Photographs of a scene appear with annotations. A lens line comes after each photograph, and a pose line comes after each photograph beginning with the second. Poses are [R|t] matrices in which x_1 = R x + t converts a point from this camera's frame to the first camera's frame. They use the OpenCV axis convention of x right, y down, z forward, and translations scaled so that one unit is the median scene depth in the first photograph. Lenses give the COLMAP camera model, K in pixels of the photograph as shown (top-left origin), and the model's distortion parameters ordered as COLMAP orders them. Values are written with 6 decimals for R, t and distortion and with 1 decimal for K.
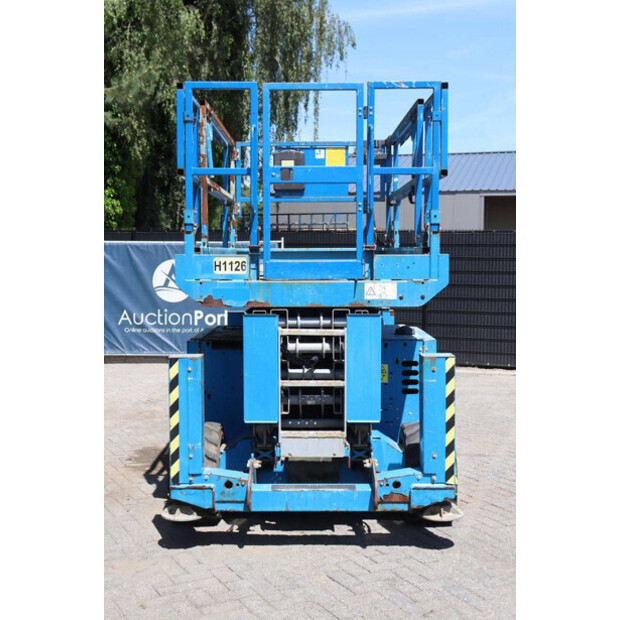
lens RADIAL K [[863.8, 0, 307.5], [0, 863.8, 309.9], [0, 0, 1]] dist [0.069244, 0.000000]
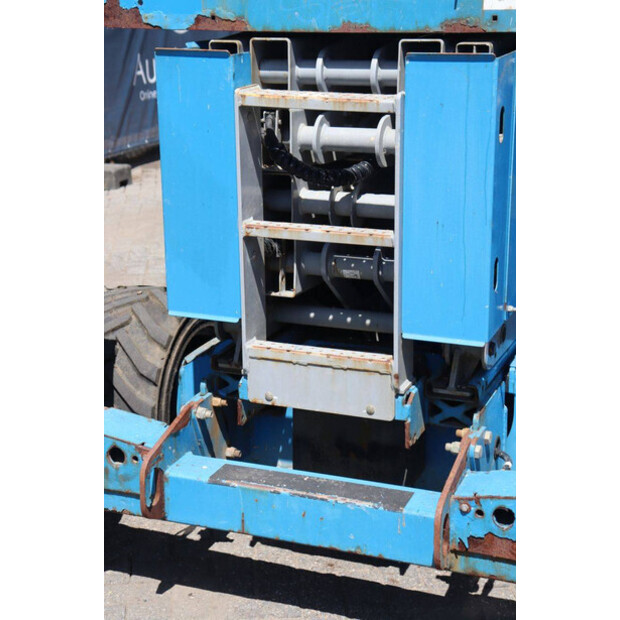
lens RADIAL K [[1204.7, 0, 305.4], [0, 1204.7, 308.2], [0, 0, 1]] dist [0.280600, 0.000000]
pose [[0.929769, 0.091780, -0.356519, 0.195754], [-0.013237, 0.976133, 0.216768, -0.001203], [0.367905, -0.196824, 0.908794, 0.480451]]
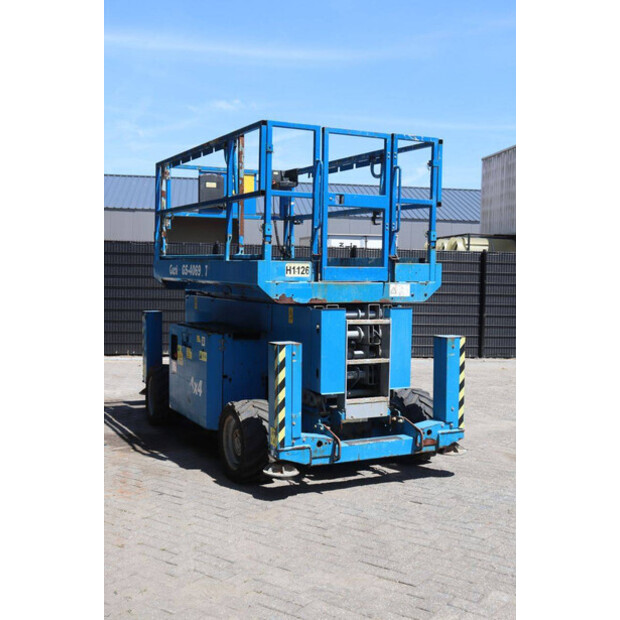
lens RADIAL K [[759.8, 0, 312.9], [0, 759.8, 310.5], [0, 0, 1]] dist [0.009425, 0.000000]
pose [[0.889182, -0.013190, 0.457364, -0.577730], [0.015193, 0.999884, -0.000703, 0.008145], [-0.457302, 0.007574, 0.889279, 0.020146]]
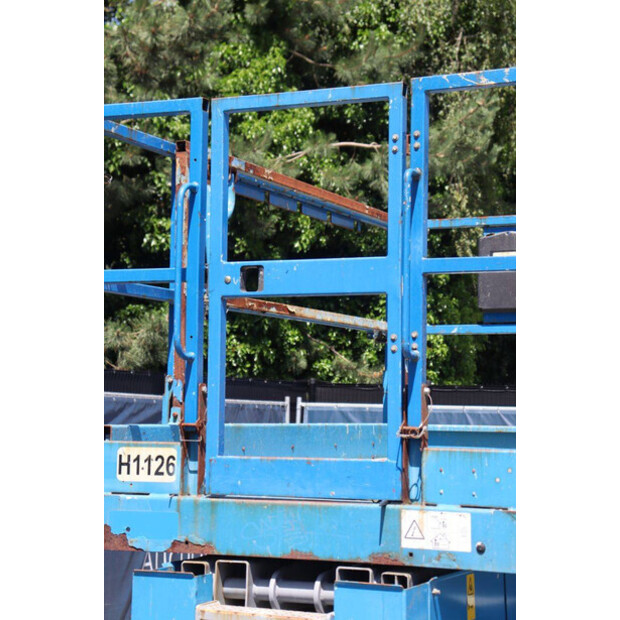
lens RADIAL K [[1469.0, 0, 306.9], [0, 1469.0, 313.9], [0, 0, 1]] dist [0.489081, 0.000000]
pose [[0.913653, -0.014889, -0.406223, 0.342035], [-0.041279, 0.990765, -0.129156, -0.031011], [0.404394, 0.134772, 0.904600, 0.265756]]
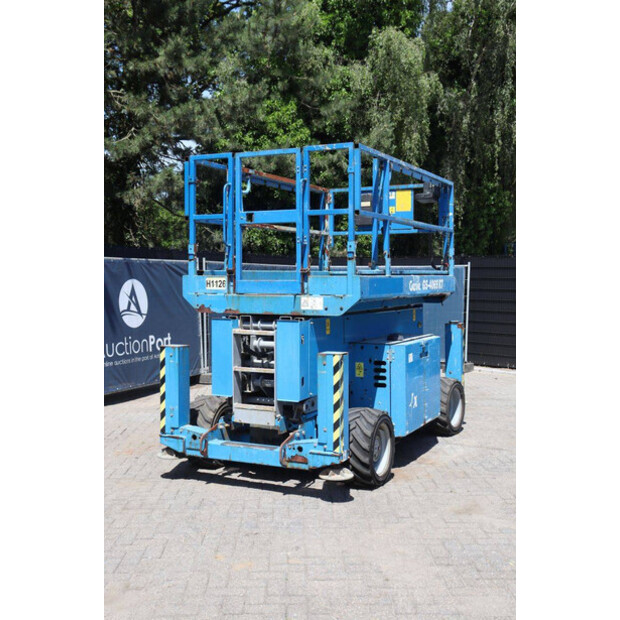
lens RADIAL K [[759.8, 0, 304.3], [0, 759.8, 307.6], [0, 0, 1]] dist [0.009425, 0.000000]
pose [[0.899629, 0.018965, -0.436243, 0.586099], [-0.029547, 0.999410, -0.017486, 0.005402], [0.435655, 0.028621, 0.899659, -0.046660]]
